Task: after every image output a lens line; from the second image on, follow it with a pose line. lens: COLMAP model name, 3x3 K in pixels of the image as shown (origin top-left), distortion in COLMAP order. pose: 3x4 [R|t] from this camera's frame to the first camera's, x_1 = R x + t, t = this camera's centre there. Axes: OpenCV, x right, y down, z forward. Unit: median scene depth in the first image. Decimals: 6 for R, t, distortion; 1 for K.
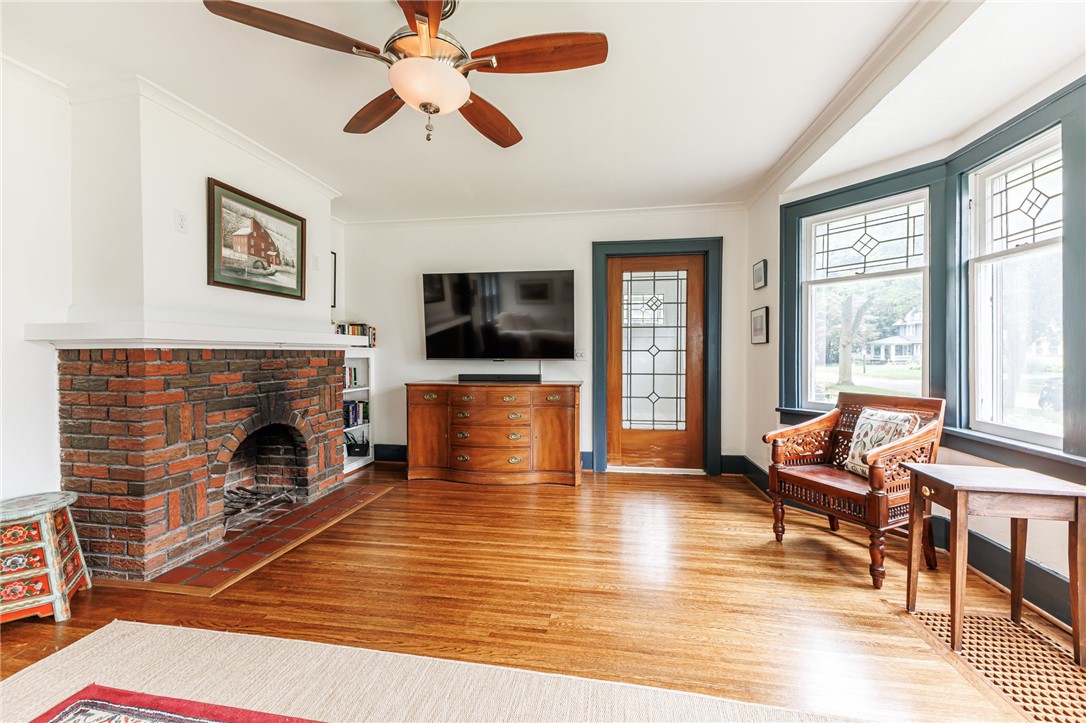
lens RADIAL K [[433.0, 0, 542.9], [0, 433.0, 355.6], [0, 0, 1]] dist [0.003860, -0.000006]
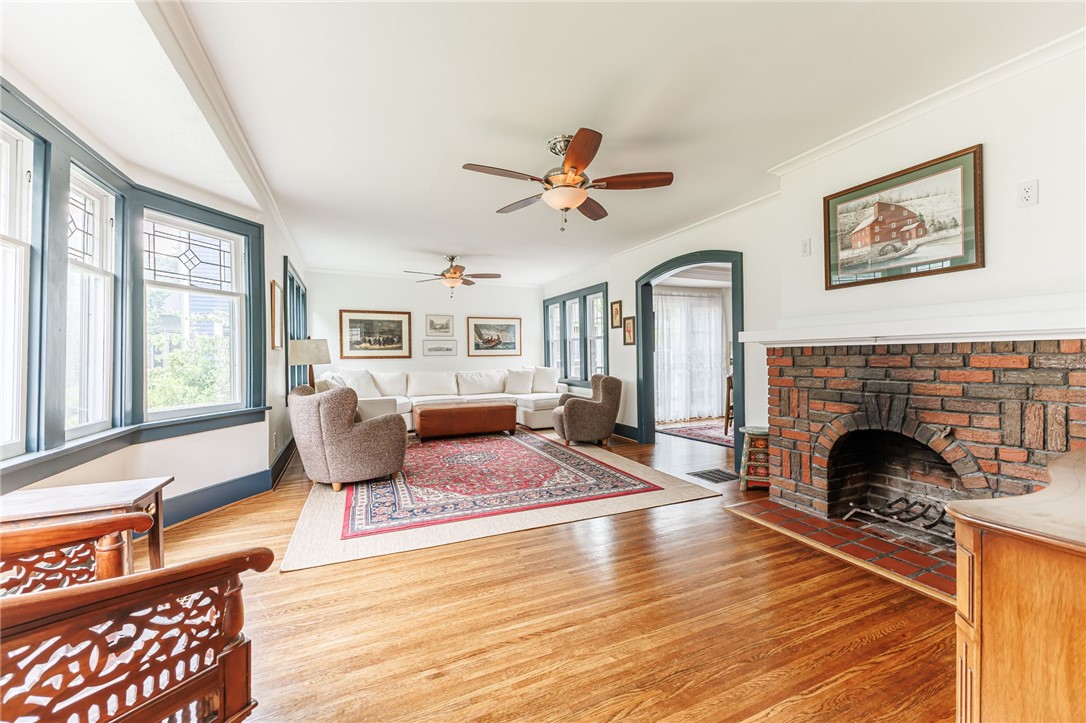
lens RADIAL K [[433.0, 0, 543.2], [0, 433.0, 355.8], [0, 0, 1]] dist [0.003860, -0.000006]
pose [[-0.836455, 0.011893, -0.547906, 0.424544], [0.009467, 0.999929, 0.007252, -0.004516], [0.547954, 0.000879, -0.836508, 1.347308]]
